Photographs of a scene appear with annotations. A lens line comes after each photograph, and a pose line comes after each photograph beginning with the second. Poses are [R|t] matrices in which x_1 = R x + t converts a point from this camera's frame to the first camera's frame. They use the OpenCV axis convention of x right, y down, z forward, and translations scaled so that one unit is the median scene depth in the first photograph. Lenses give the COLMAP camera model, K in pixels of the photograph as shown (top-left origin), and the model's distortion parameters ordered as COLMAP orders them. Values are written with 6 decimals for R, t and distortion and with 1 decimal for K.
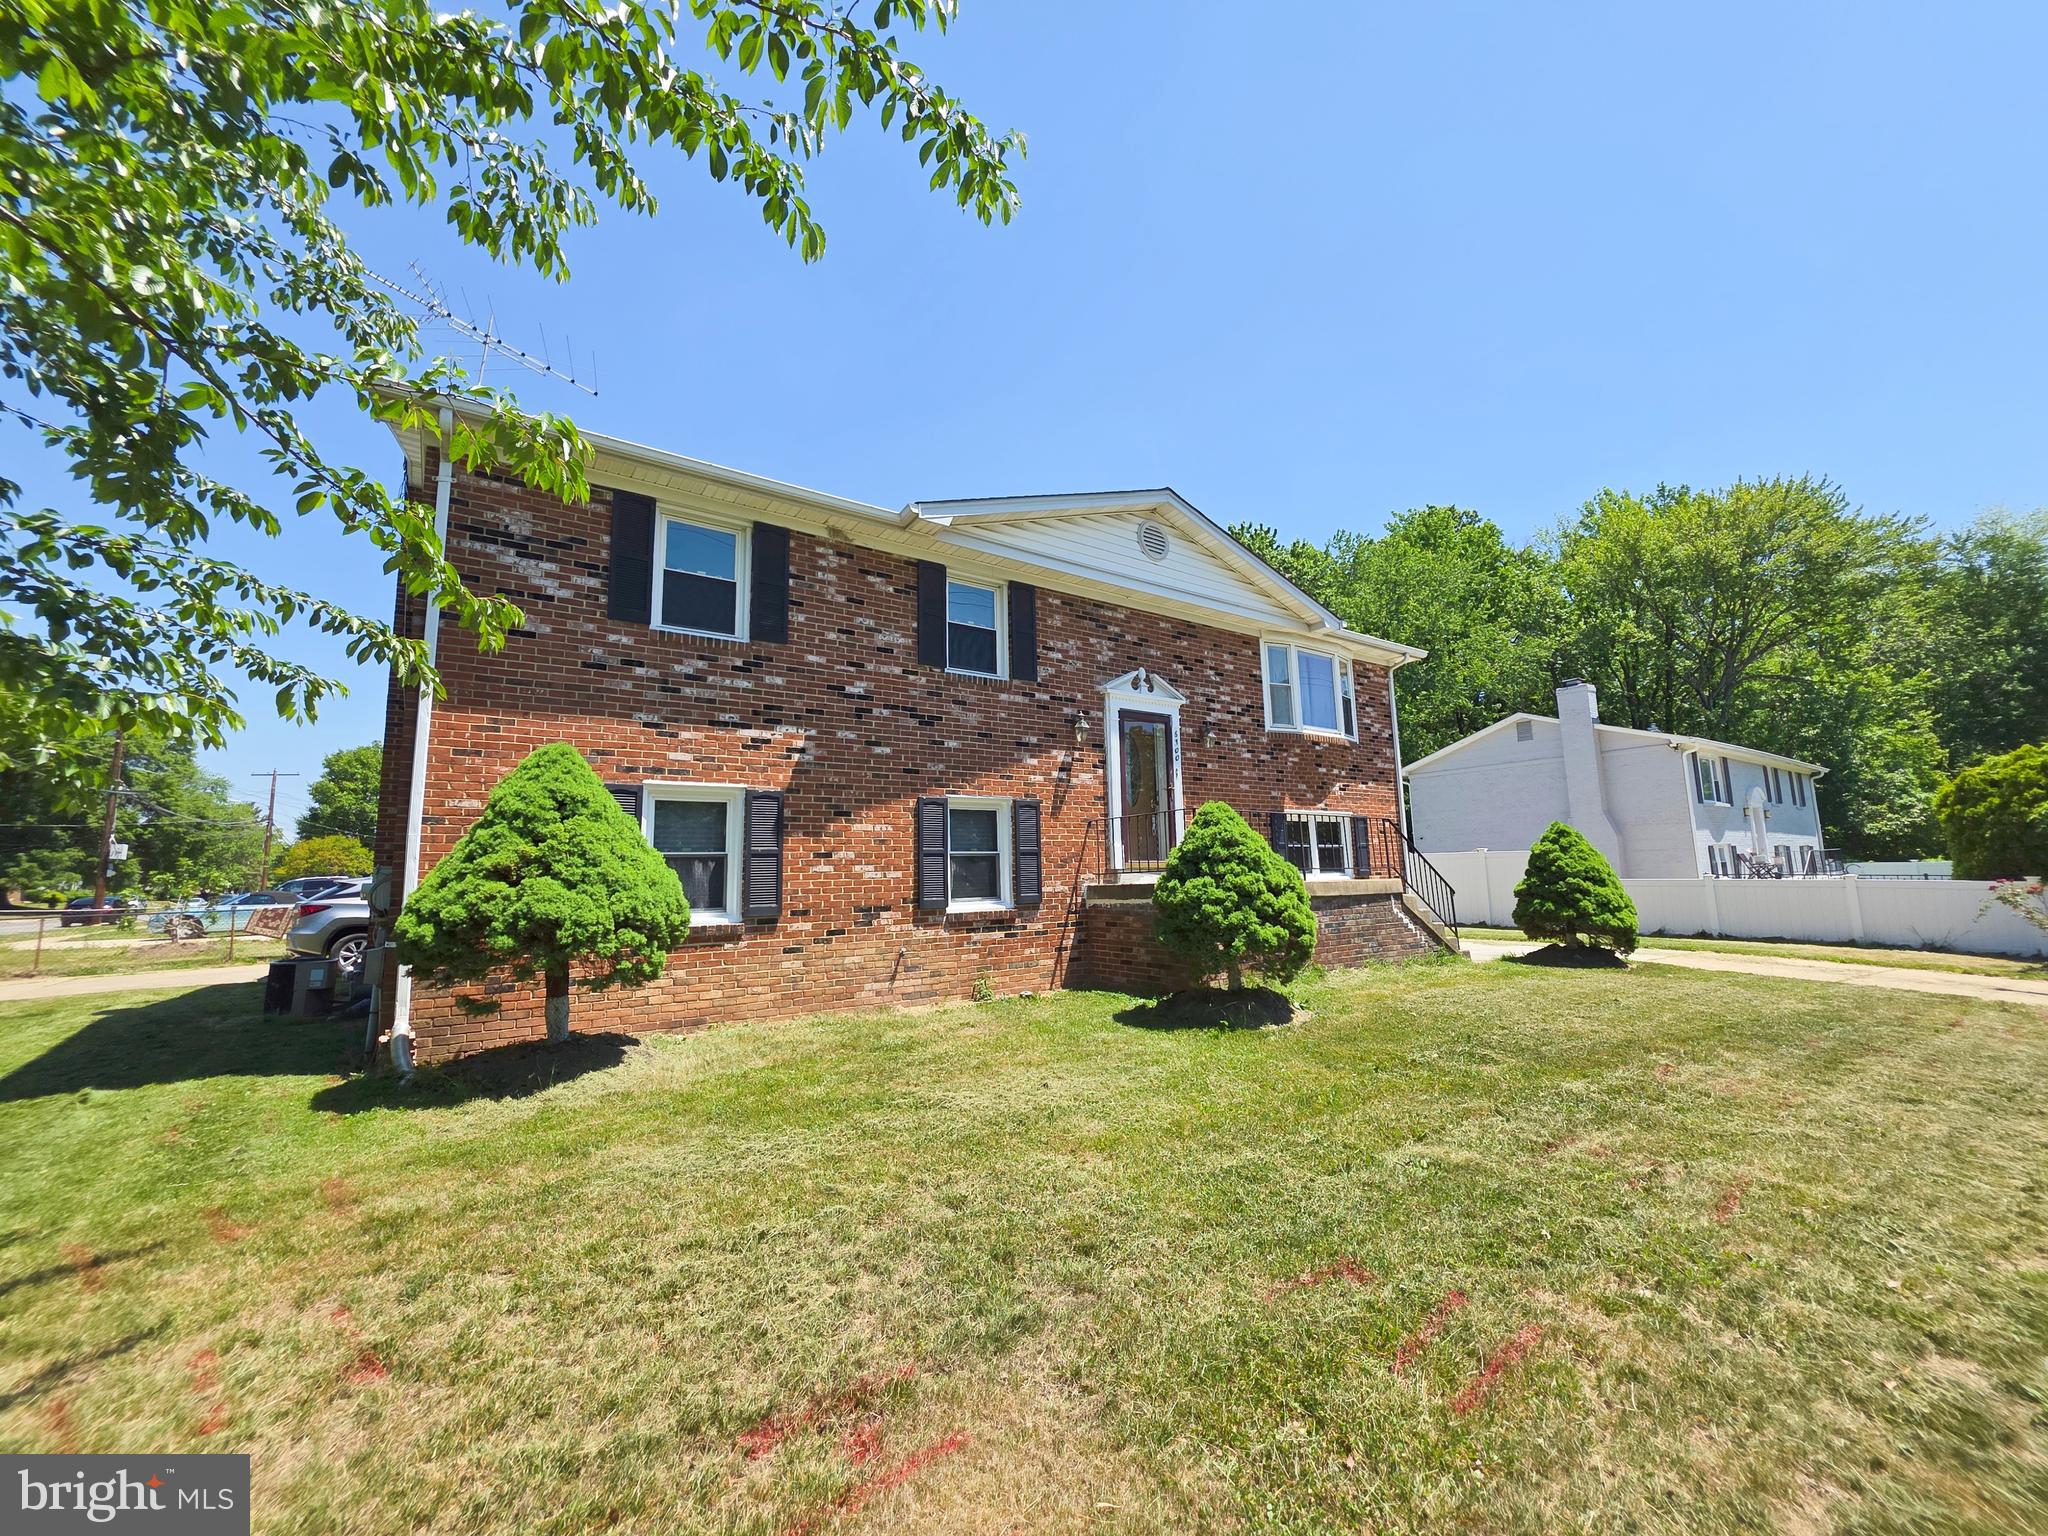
lens RADIAL K [[818.9, 0, 1025.6], [0, 818.9, 758.9], [0, 0, 1]] dist [-0.003543, 0.003732]
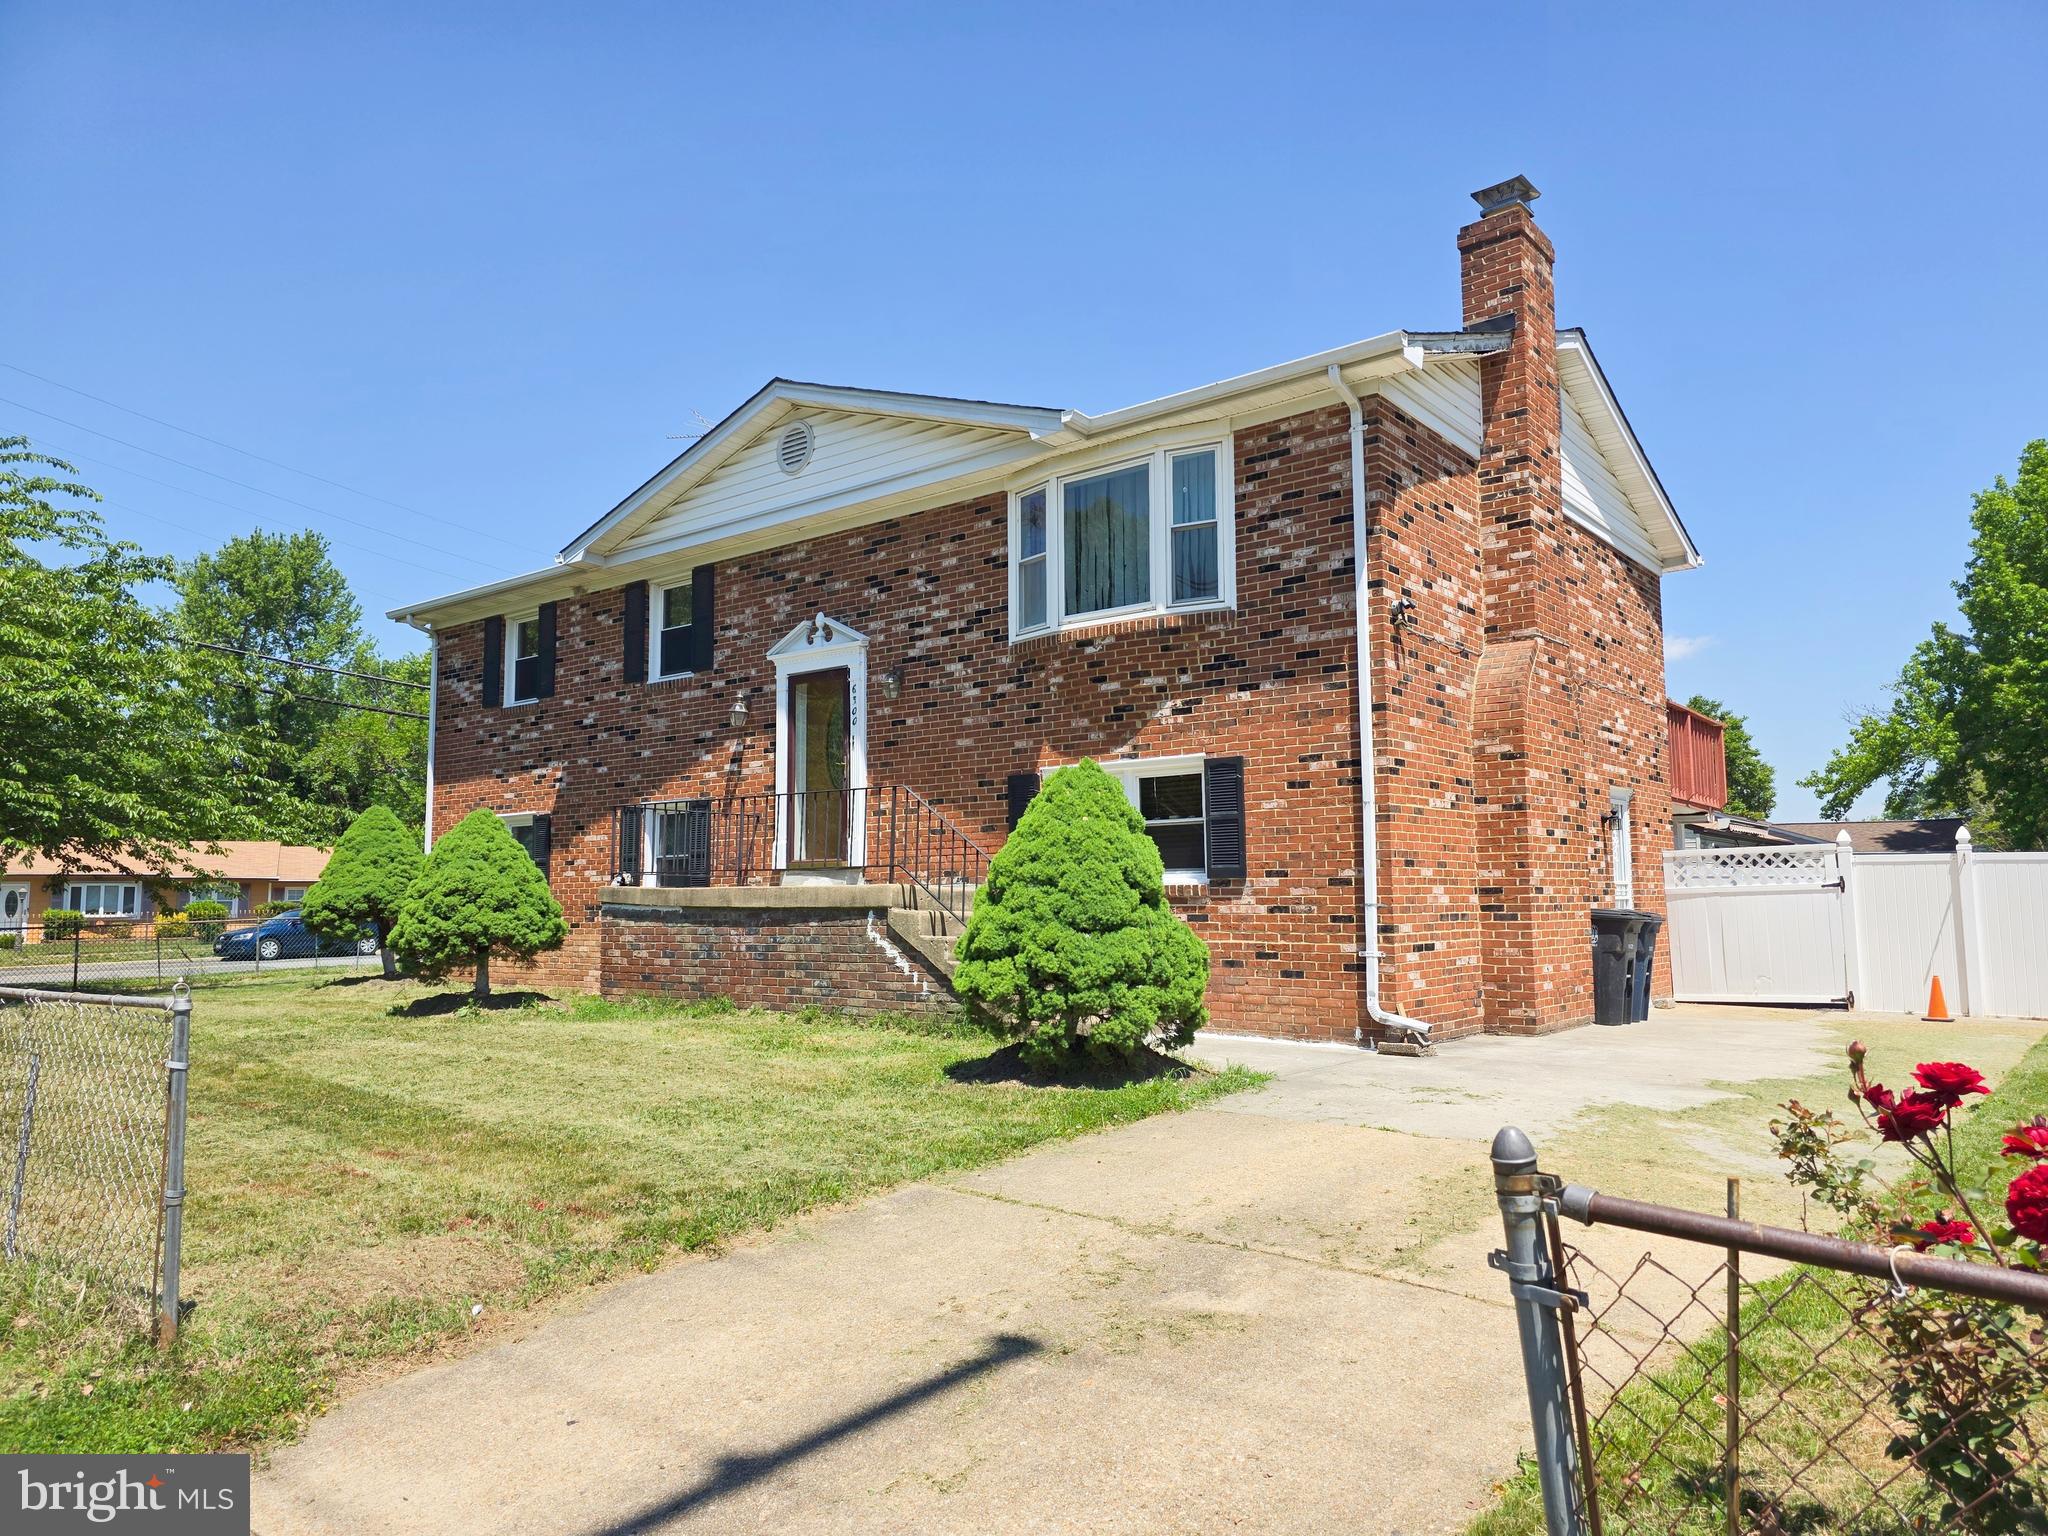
lens RADIAL K [[1364.5, 0, 1027.1], [0, 1364.5, 774.9], [0, 0, 1]] dist [0.053136, -0.000608]
pose [[0.283664, -0.068613, -0.956466, 1.490966], [0.141275, 0.989543, -0.029088, 0.111171], [0.948460, -0.126873, 0.290392, 0.824121]]
